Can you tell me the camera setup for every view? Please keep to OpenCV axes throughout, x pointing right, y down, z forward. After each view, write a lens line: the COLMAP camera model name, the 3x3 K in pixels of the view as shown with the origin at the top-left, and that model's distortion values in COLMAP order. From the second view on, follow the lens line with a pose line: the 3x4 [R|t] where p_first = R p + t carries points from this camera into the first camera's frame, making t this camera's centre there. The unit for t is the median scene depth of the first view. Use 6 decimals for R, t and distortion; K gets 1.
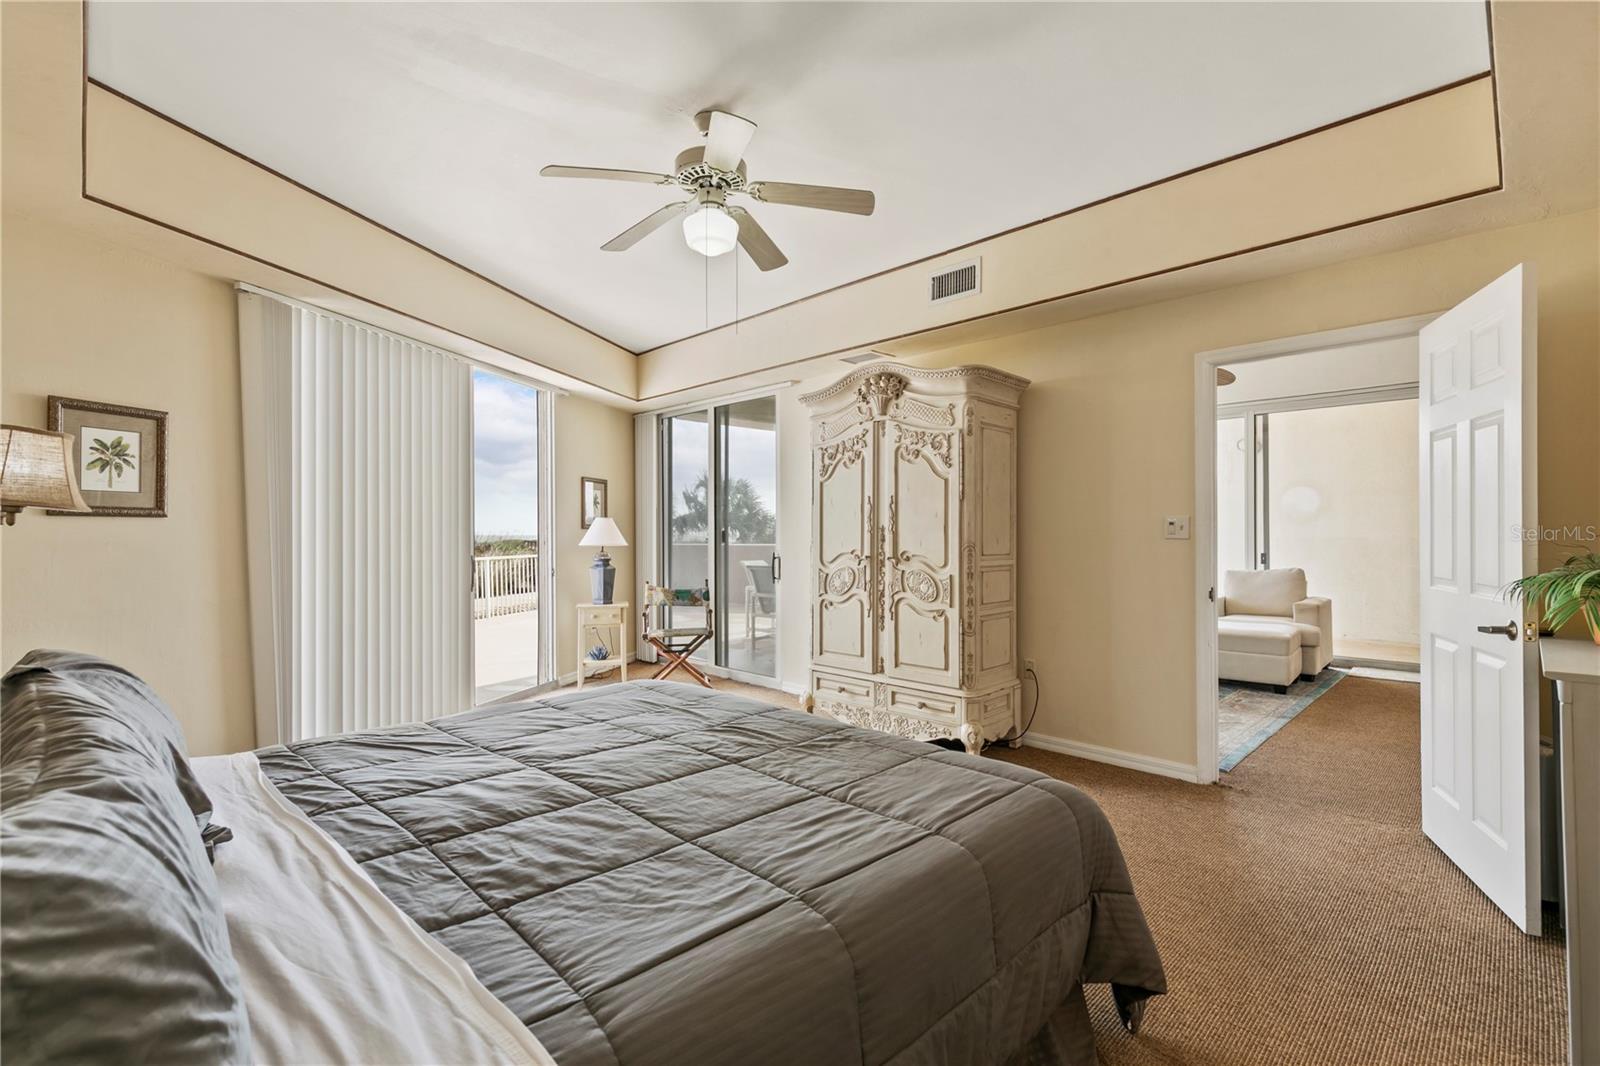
lens RADIAL K [[724.5, 0, 810.1], [0, 724.5, 532.3], [0, 0, 1]] dist [0.006337, -0.001065]
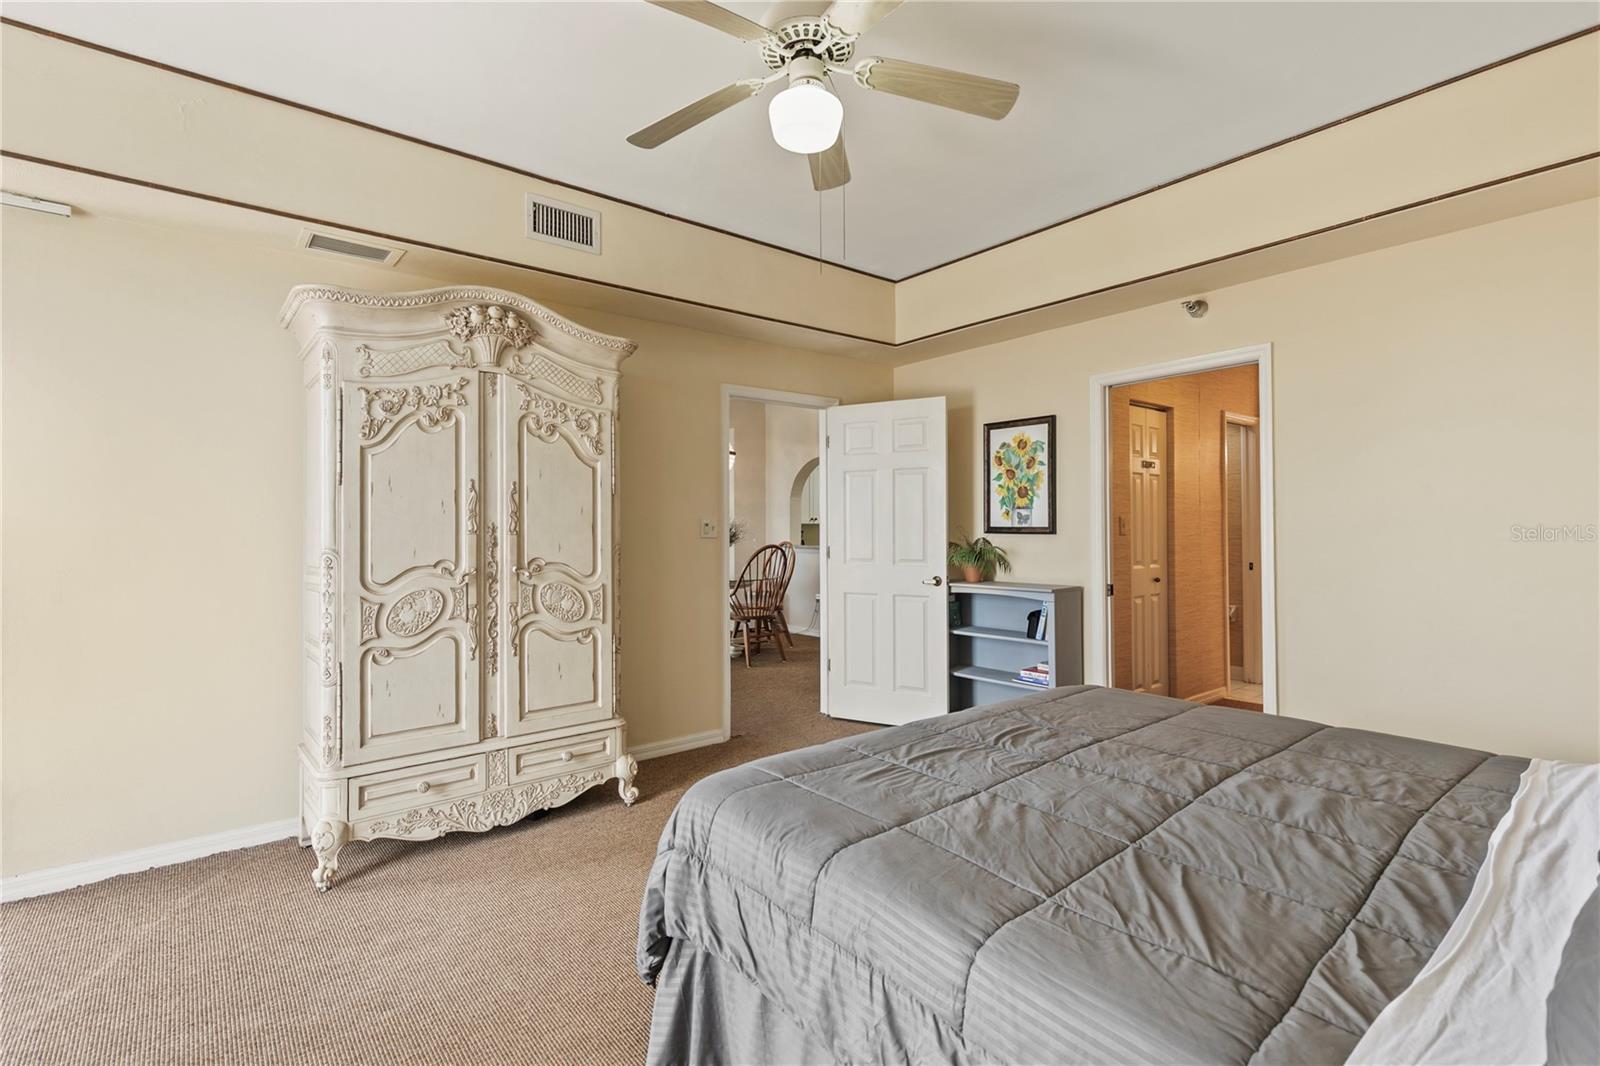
lens RADIAL K [[772.9, 0, 807.3], [0, 772.9, 526.3], [0, 0, 1]] dist [-0.000123, -0.000207]
pose [[0.077380, 0.009865, 0.996953, -0.620366], [0.008856, 0.999905, -0.010582, 0.003938], [-0.996962, 0.009648, 0.077285, 0.648367]]
